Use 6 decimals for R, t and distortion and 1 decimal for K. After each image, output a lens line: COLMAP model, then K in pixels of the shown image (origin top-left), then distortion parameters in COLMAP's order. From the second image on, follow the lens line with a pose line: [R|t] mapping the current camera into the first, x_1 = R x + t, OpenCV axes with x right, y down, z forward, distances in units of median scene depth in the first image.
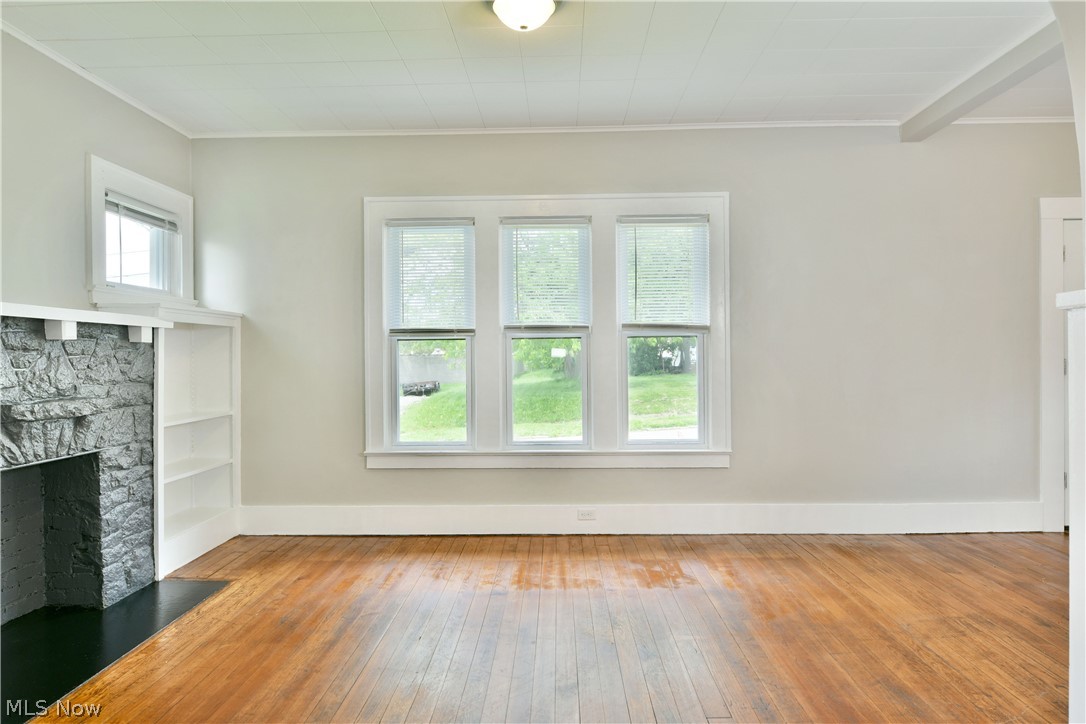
lens RADIAL K [[658.5, 0, 540.5], [0, 658.5, 353.0], [0, 0, 1]] dist [-0.013053, -0.006567]
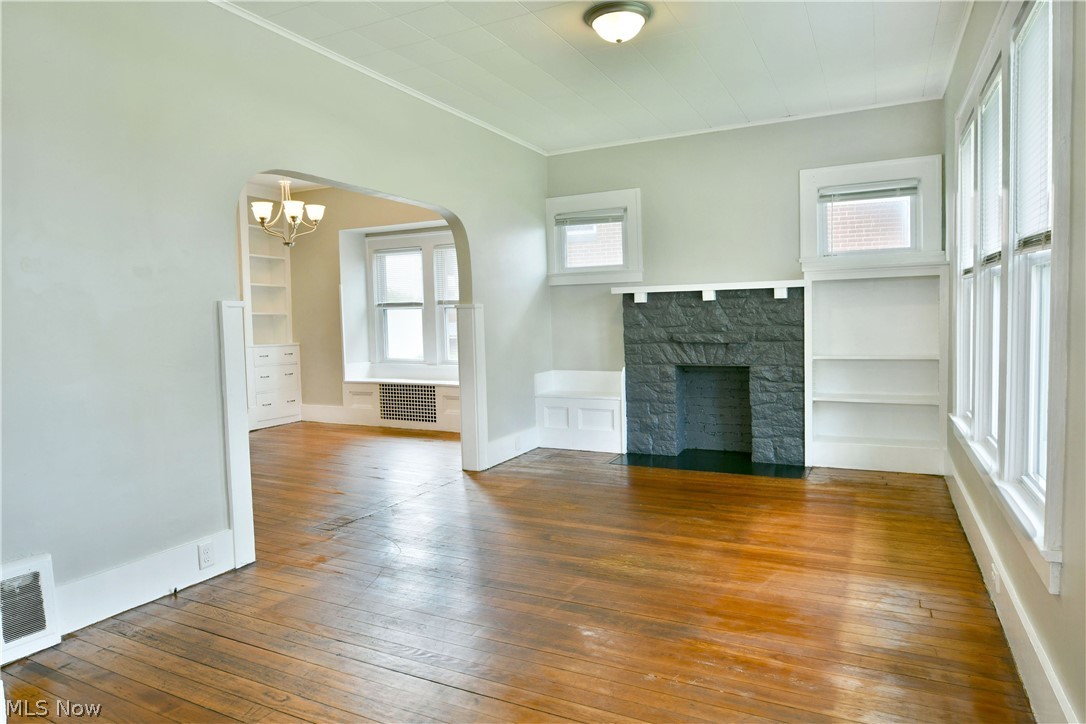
lens RADIAL K [[658.5, 0, 547.7], [0, 658.5, 362.1], [0, 0, 1]] dist [-0.013053, -0.006567]
pose [[-0.418150, 0.080655, -0.904790, 0.940948], [0.032362, 0.996741, 0.073895, 0.000805], [0.907801, 0.001618, -0.419398, 1.123204]]
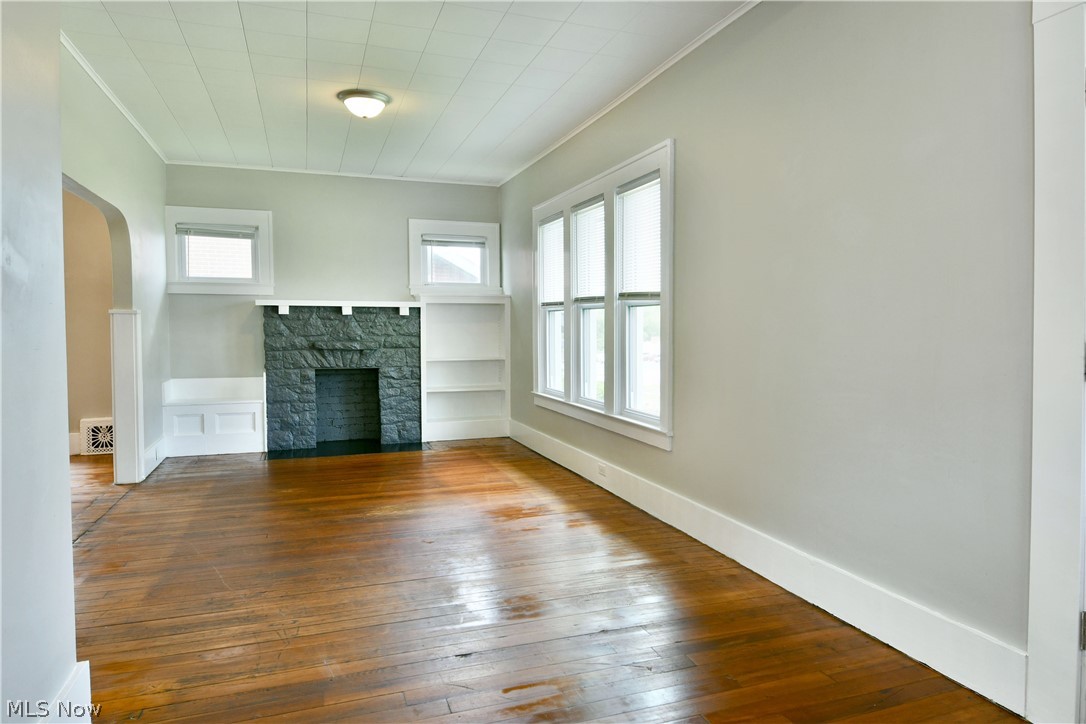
lens RADIAL K [[658.5, 0, 544.3], [0, 658.5, 347.8], [0, 0, 1]] dist [-0.013053, -0.006567]
pose [[0.370308, 0.040396, -0.928030, 1.318538], [0.000164, 0.999051, 0.043552, -0.003995], [0.928909, -0.016280, 0.369950, 0.652967]]
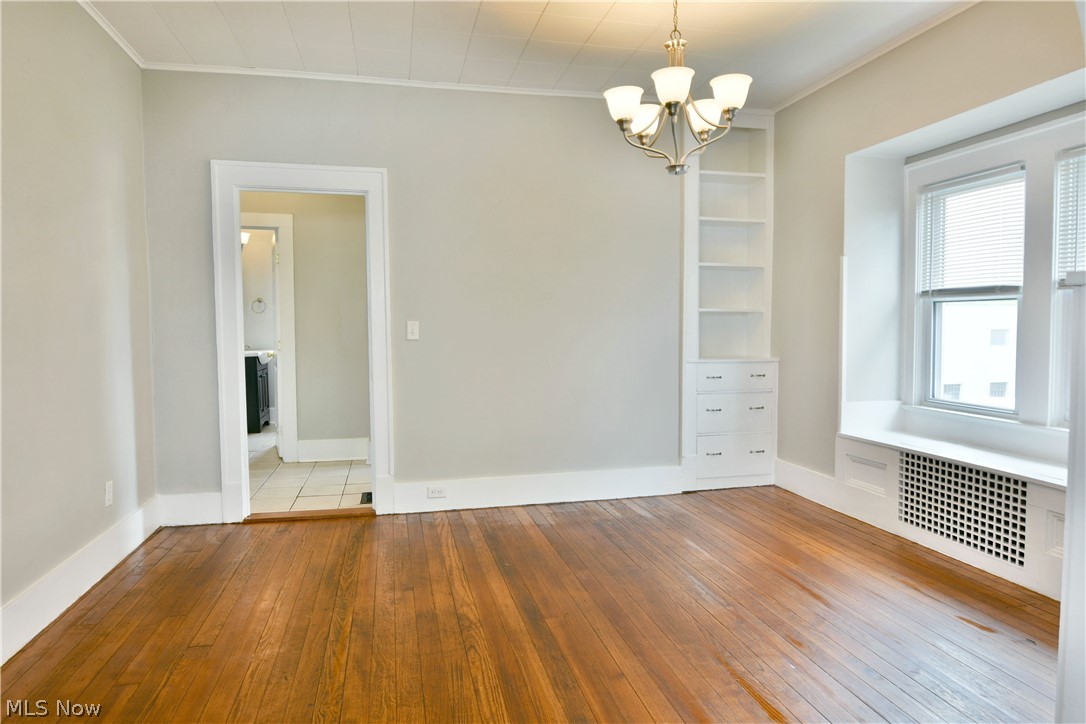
lens RADIAL K [[658.5, 0, 540.1], [0, 658.5, 367.4], [0, 0, 1]] dist [-0.013053, -0.006567]
pose [[-0.967570, 0.037059, -0.249871, 0.080644], [0.022989, 0.997994, 0.058994, 0.000600], [0.251556, 0.051336, -0.966480, 0.611069]]
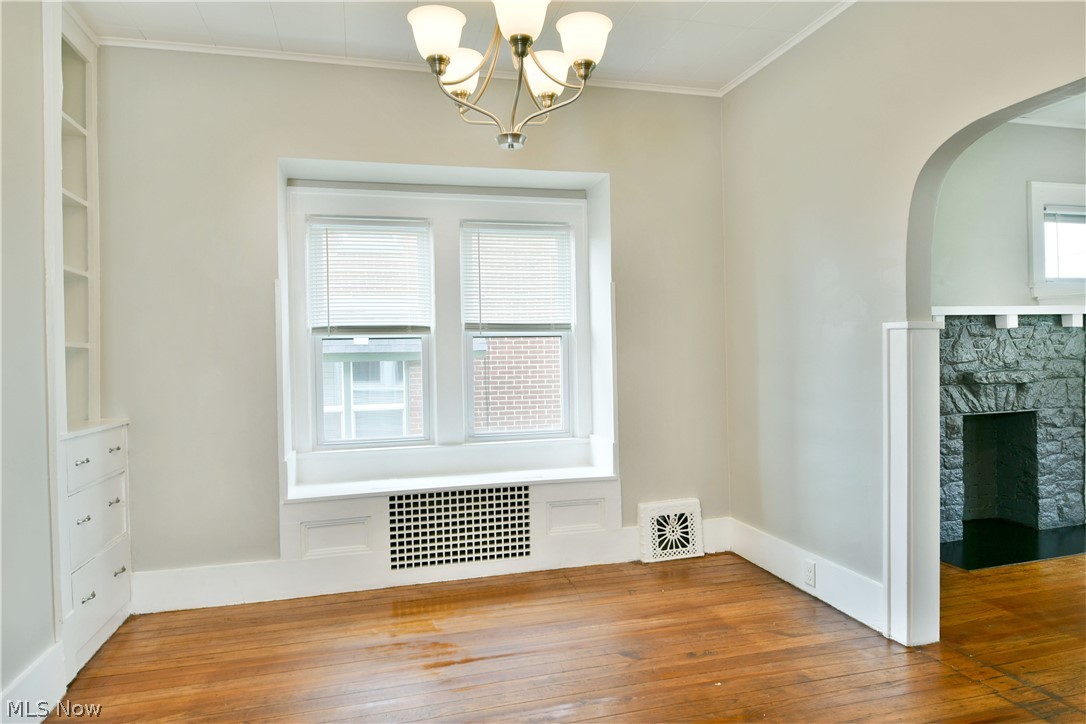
lens RADIAL K [[658.5, 0, 542.8], [0, 658.5, 367.2], [0, 0, 1]] dist [-0.013053, -0.006567]
pose [[0.289770, 0.023818, -0.956800, 0.269977], [0.028704, 0.999024, 0.033562, -0.009912], [0.956666, -0.037189, 0.288804, -0.305614]]
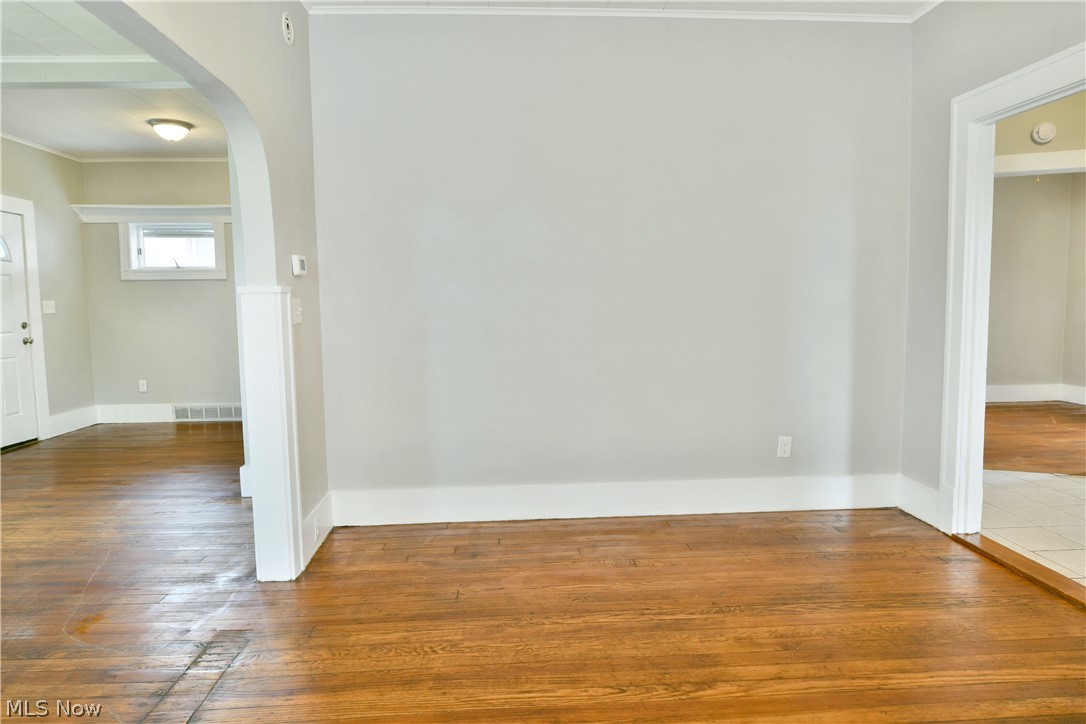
lens RADIAL K [[658.5, 0, 532.1], [0, 658.5, 363.8], [0, 0, 1]] dist [-0.013053, -0.006567]
pose [[-0.085181, -0.079572, 0.993183, -0.570995], [0.006573, 0.996739, 0.080421, -0.000795], [-0.996344, 0.013379, -0.084380, 0.051893]]
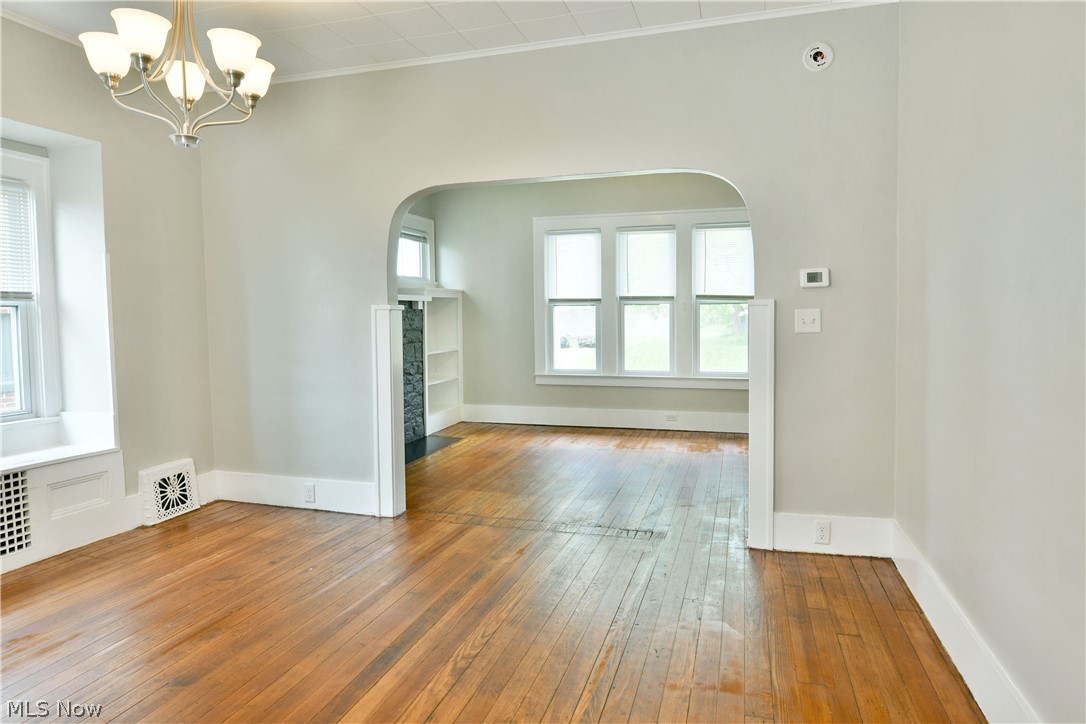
lens RADIAL K [[658.5, 0, 546.1], [0, 658.5, 358.2], [0, 0, 1]] dist [-0.013053, -0.006567]
pose [[0.966489, 0.017823, -0.256087, 0.231888], [0.002030, 0.997025, 0.077051, -0.020039], [0.256699, -0.074989, 0.963578, -0.731217]]
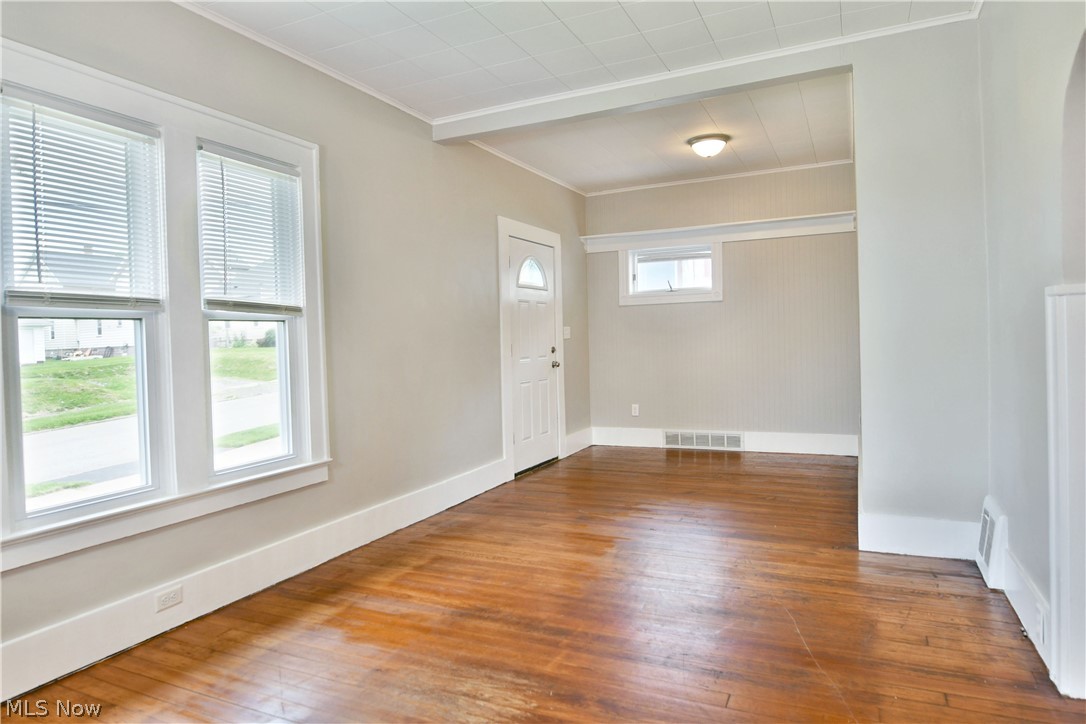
lens RADIAL K [[658.5, 0, 536.6], [0, 658.5, 355.5], [0, 0, 1]] dist [-0.013053, -0.006567]
pose [[0.400873, -0.024242, 0.915813, -0.453338], [0.021711, 0.999620, 0.016957, 0.011660], [-0.915876, 0.013085, 0.401247, 0.538710]]
